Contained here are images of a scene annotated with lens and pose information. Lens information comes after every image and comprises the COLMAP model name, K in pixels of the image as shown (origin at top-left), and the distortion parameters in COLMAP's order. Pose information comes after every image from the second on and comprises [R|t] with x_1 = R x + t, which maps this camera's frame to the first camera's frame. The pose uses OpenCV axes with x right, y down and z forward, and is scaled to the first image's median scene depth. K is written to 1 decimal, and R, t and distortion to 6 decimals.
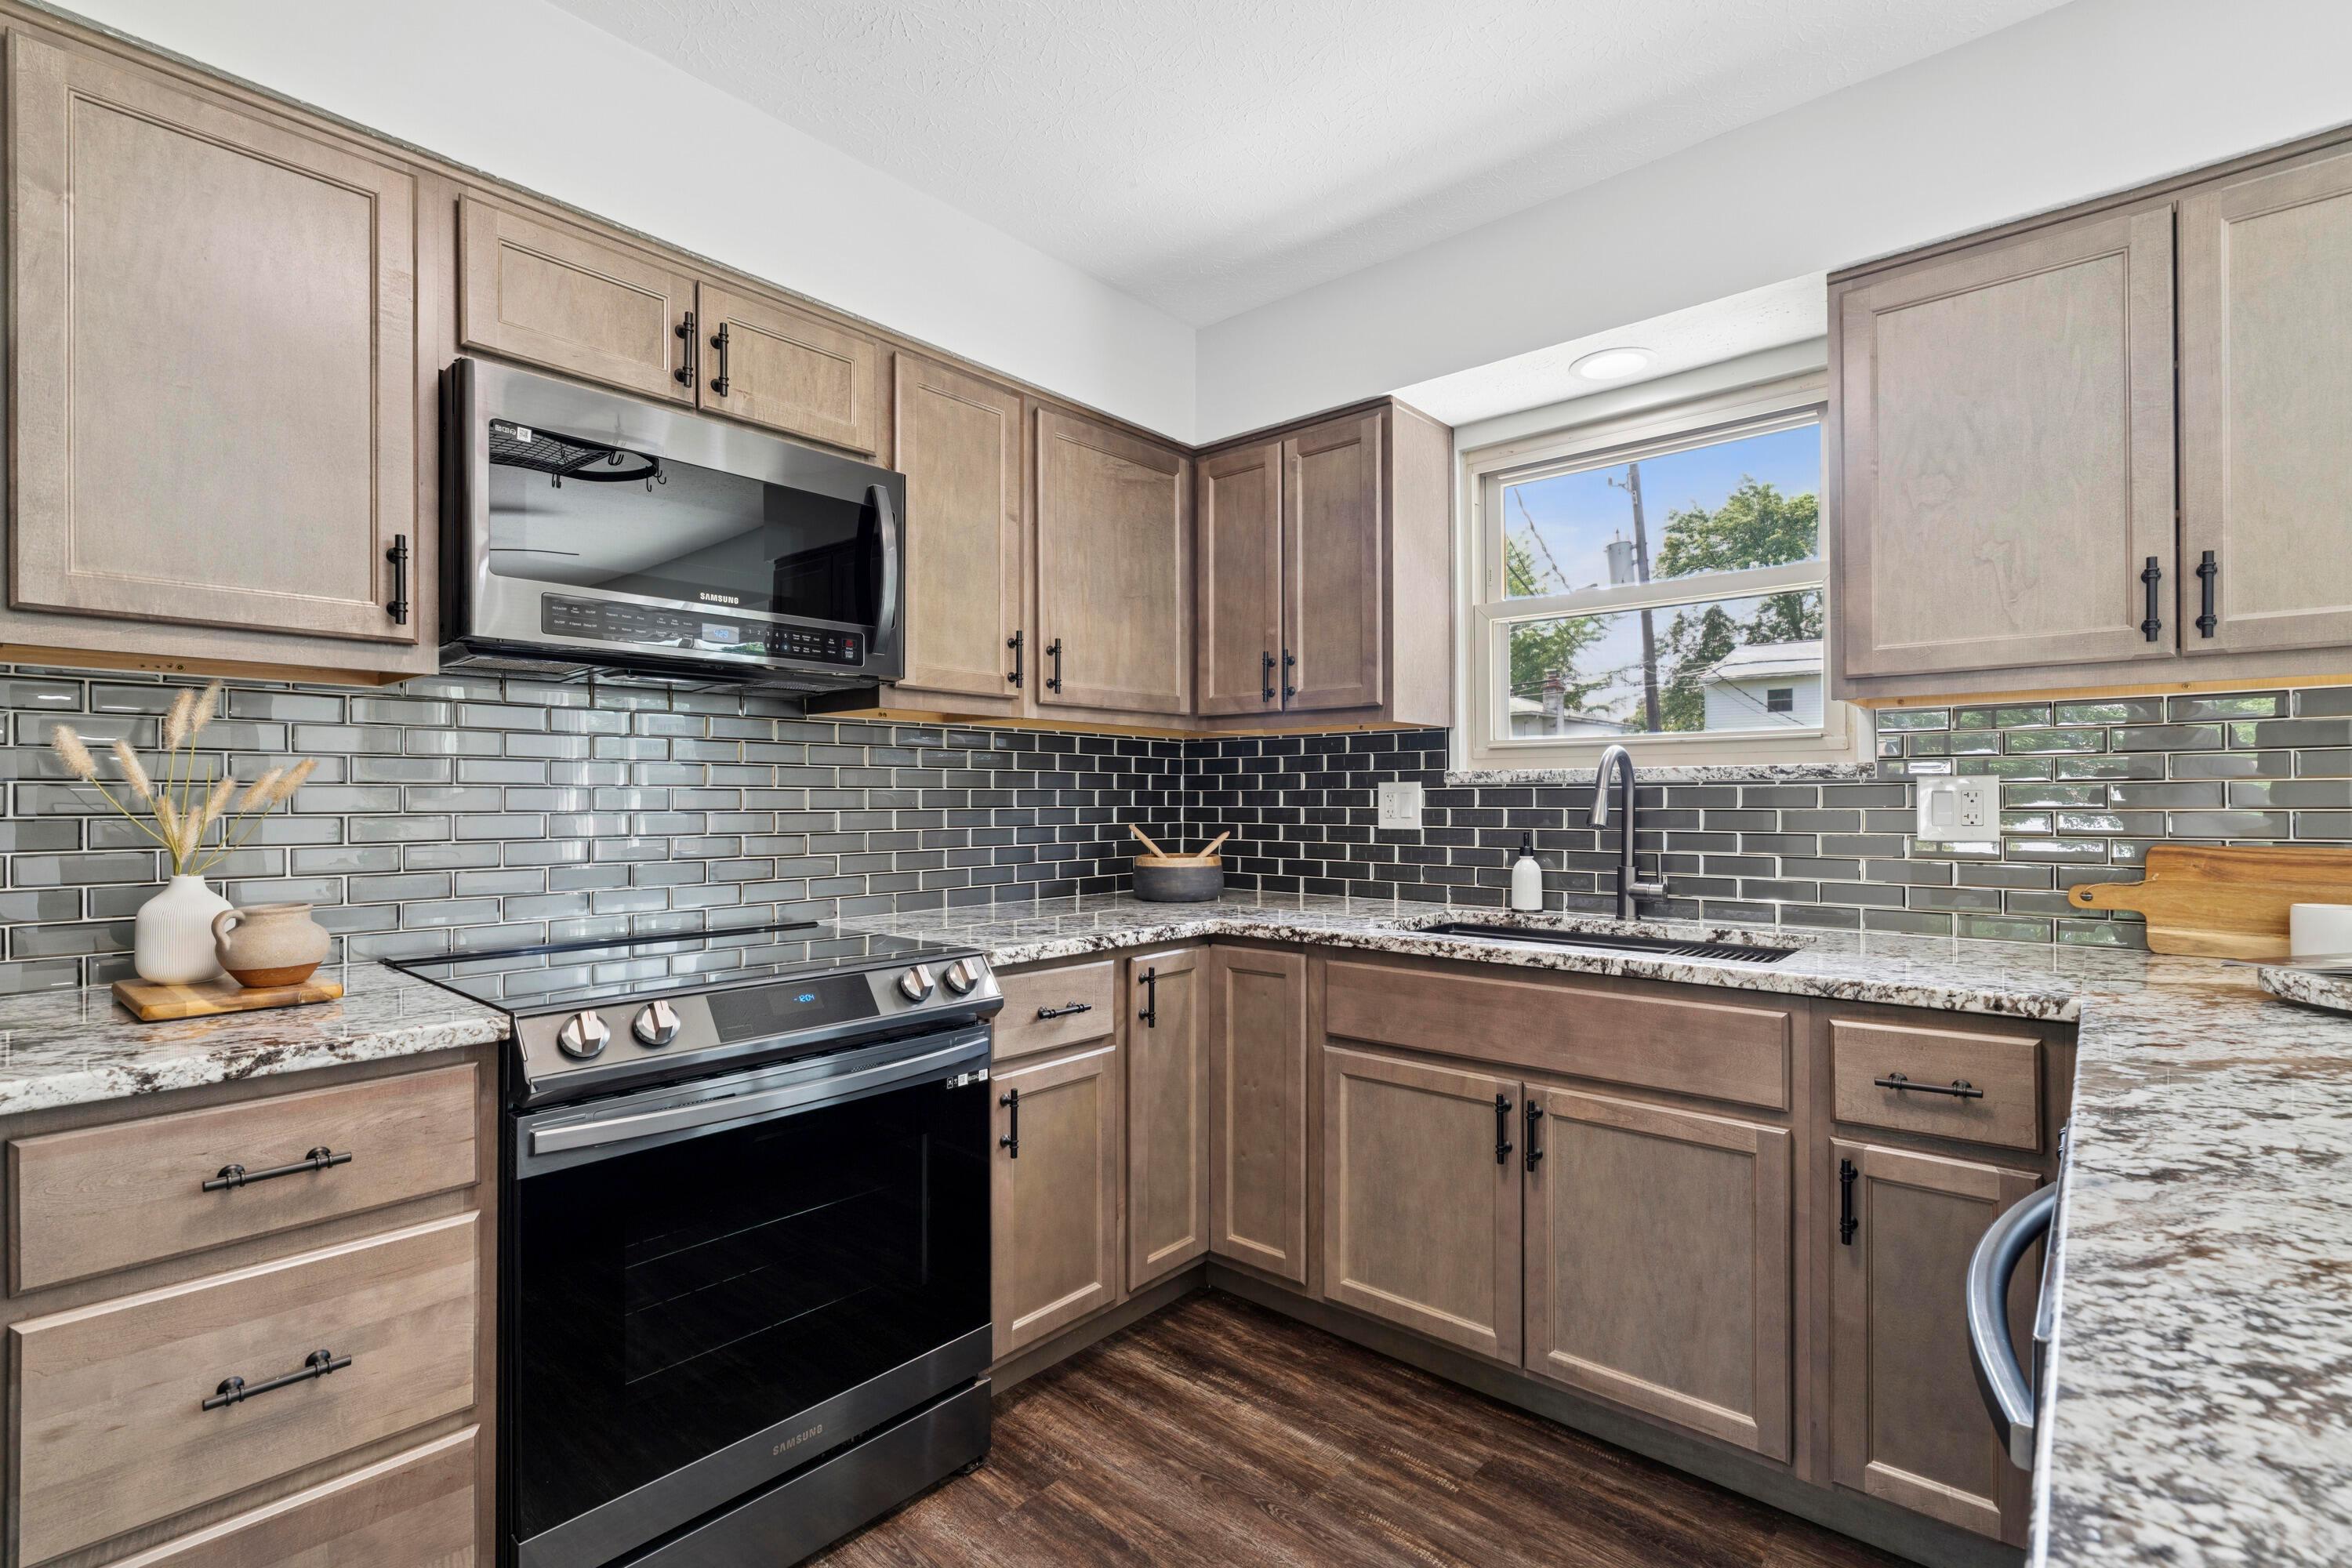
lens RADIAL K [[1062.6, 0, 1171.7], [0, 1062.6, 799.9], [0, 0, 1]] dist [-0.007107, 0.002533]
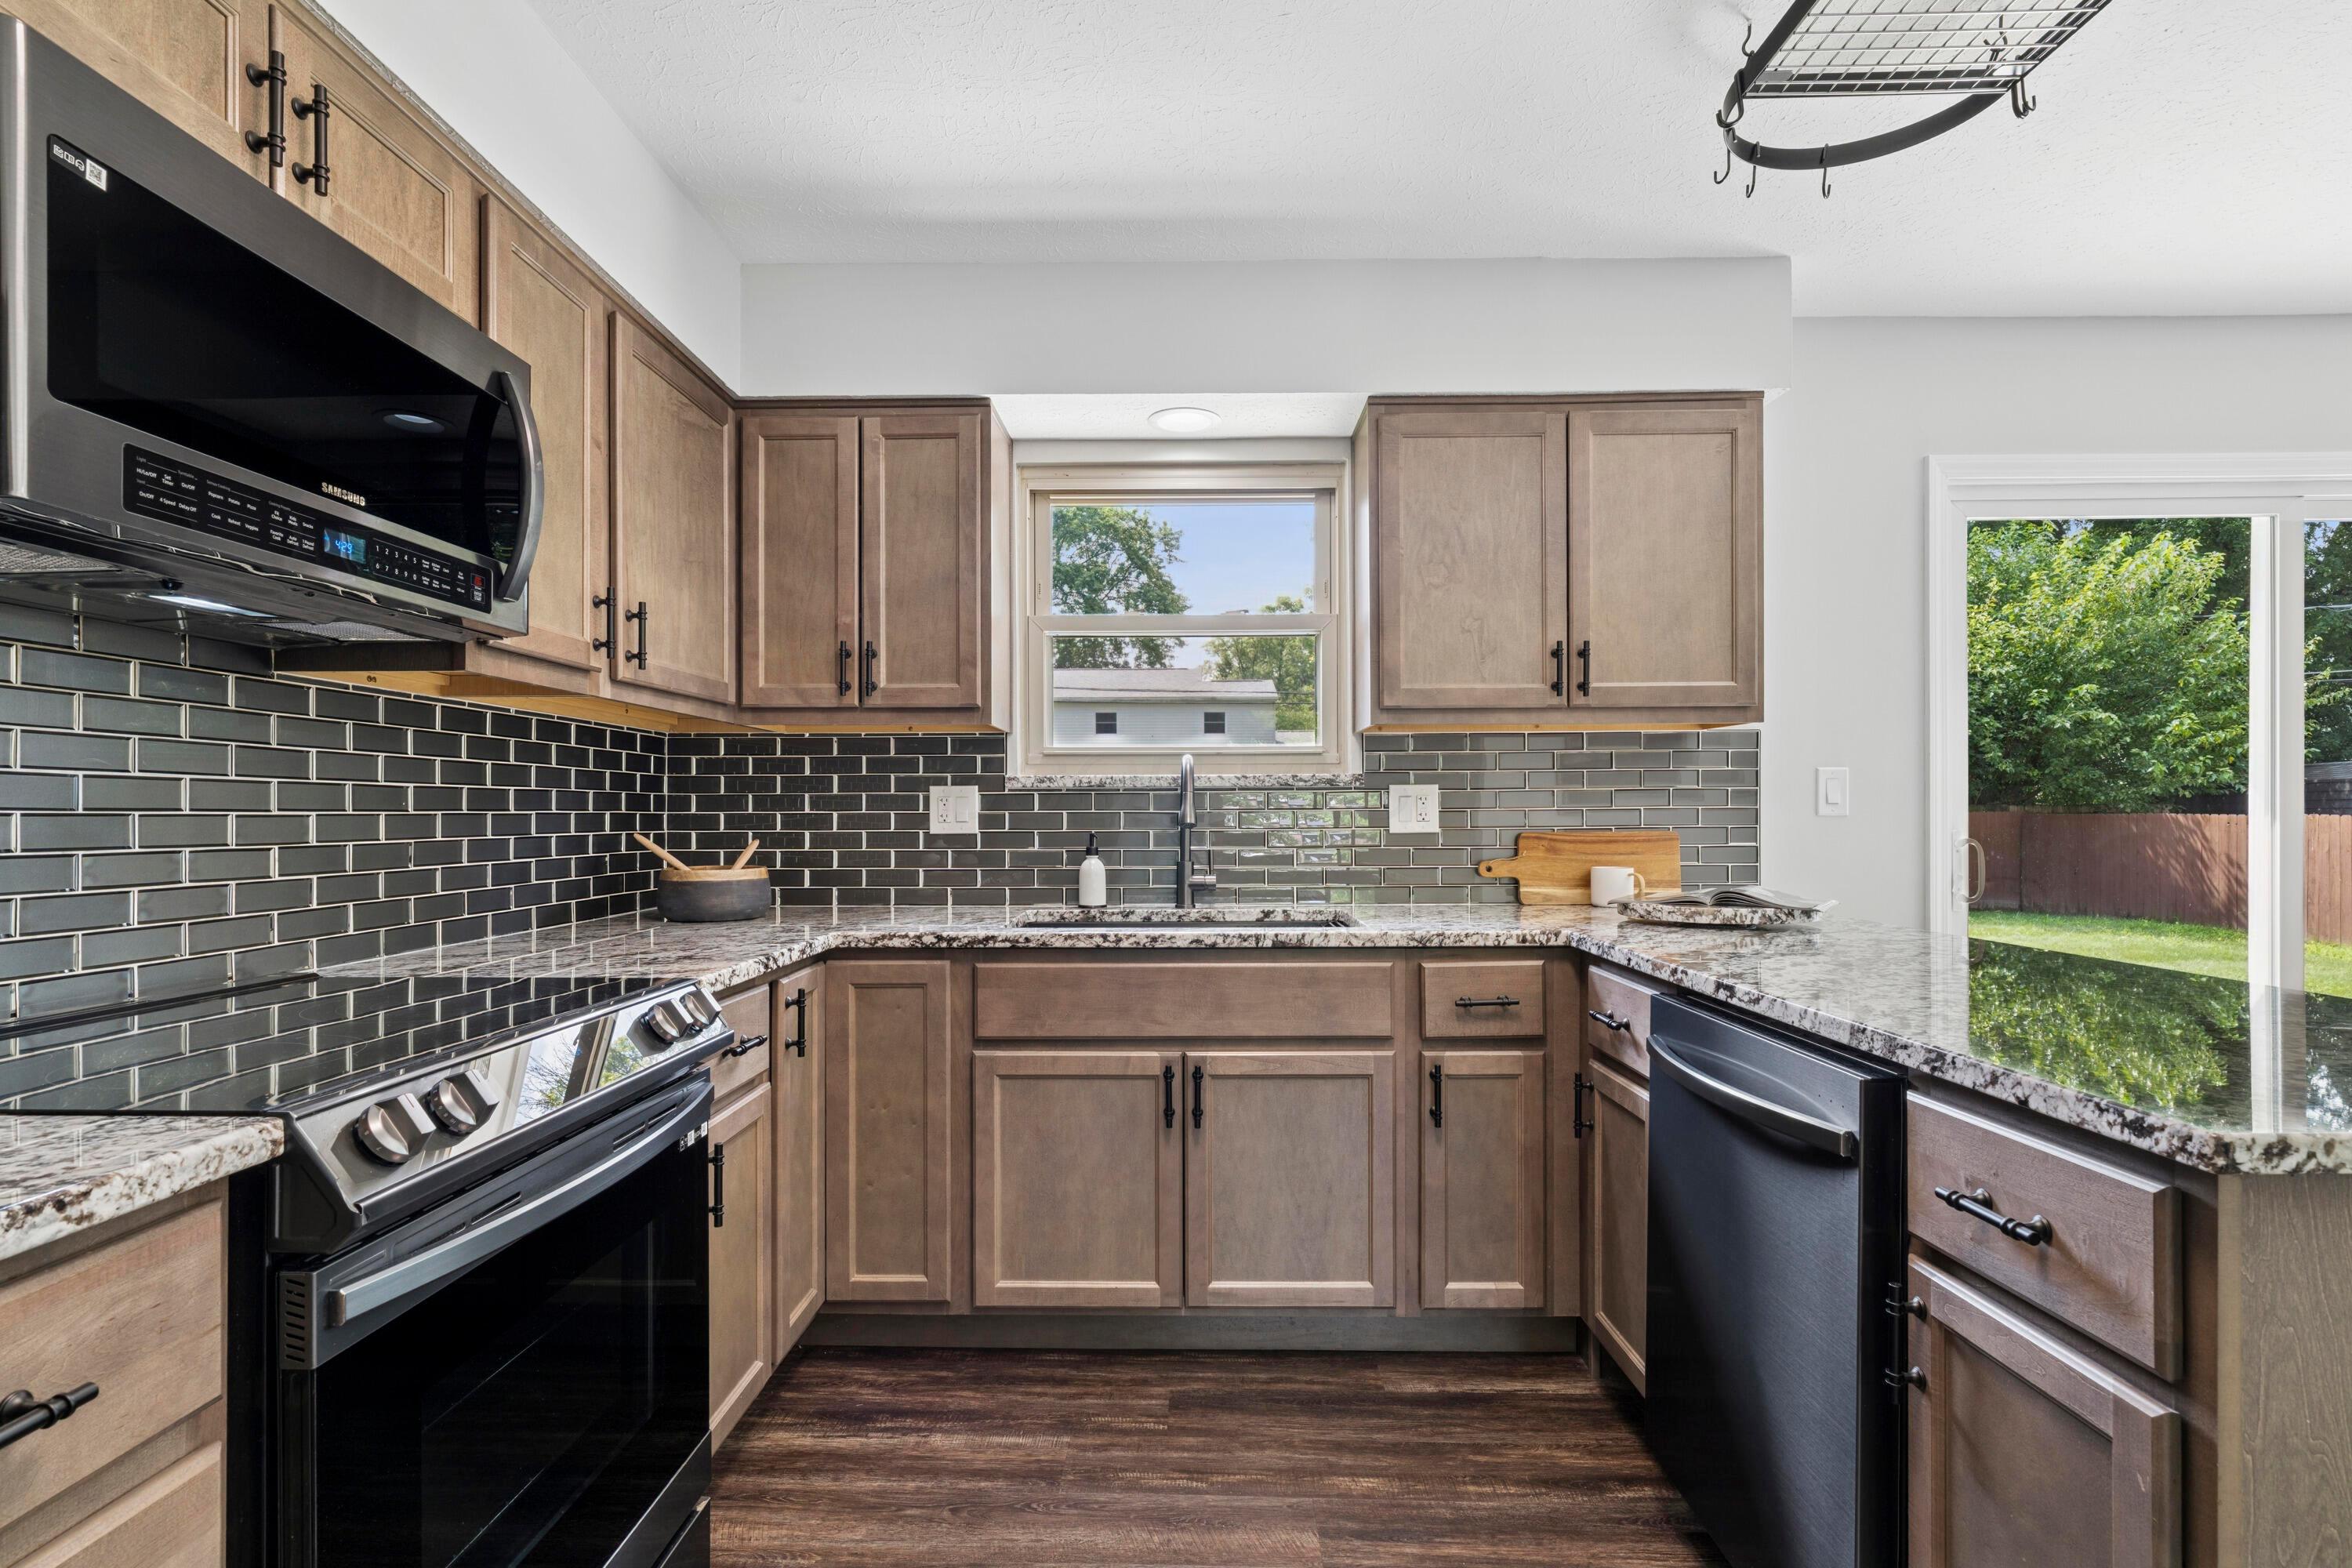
lens RADIAL K [[1132.0, 0, 1168.1], [0, 1132.0, 817.1], [0, 0, 1]] dist [-0.005434, 0.000721]
pose [[0.763583, -0.003083, 0.645702, -0.484160], [0.003105, 0.999995, 0.001103, 0.017985], [-0.645702, 0.001163, 0.763588, 0.104015]]
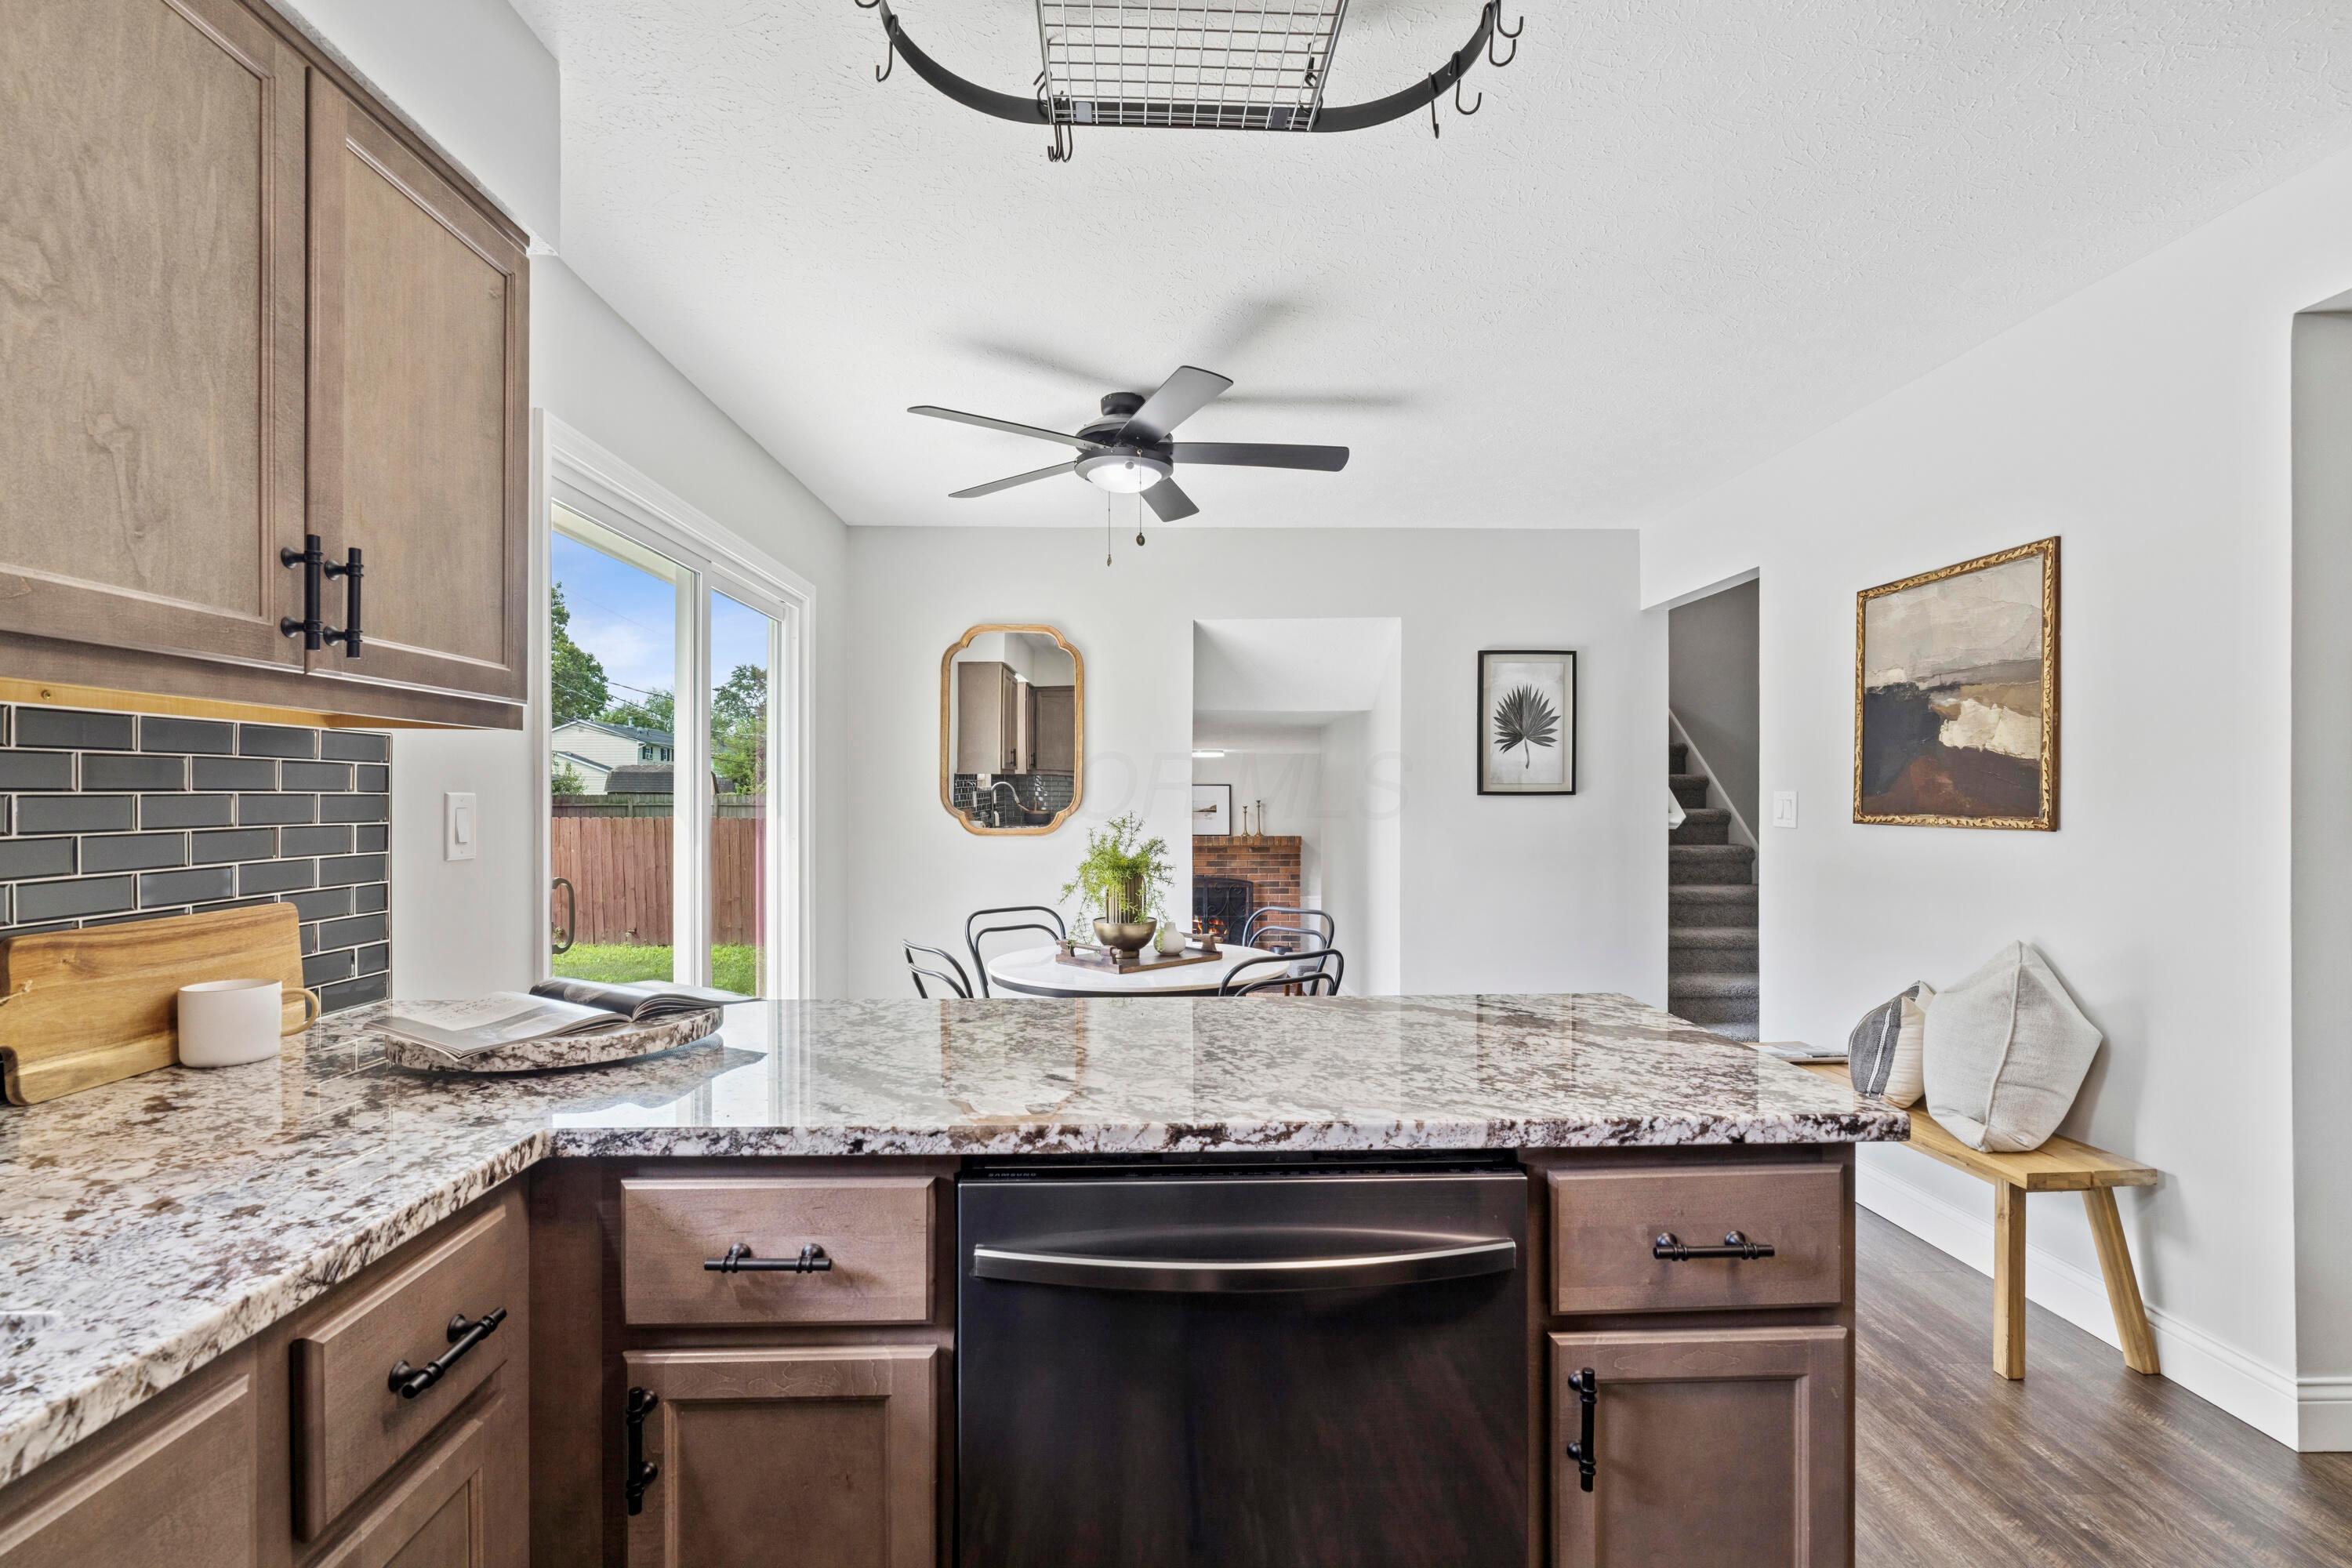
lens RADIAL K [[1062.6, 0, 1173.4], [0, 1062.6, 803.9], [0, 0, 1]] dist [-0.007107, 0.002533]
pose [[-0.684805, -0.001173, 0.728725, -0.014748], [0.004236, 0.999975, 0.005591, -0.039050], [-0.728714, 0.006915, -0.684784, 0.928583]]
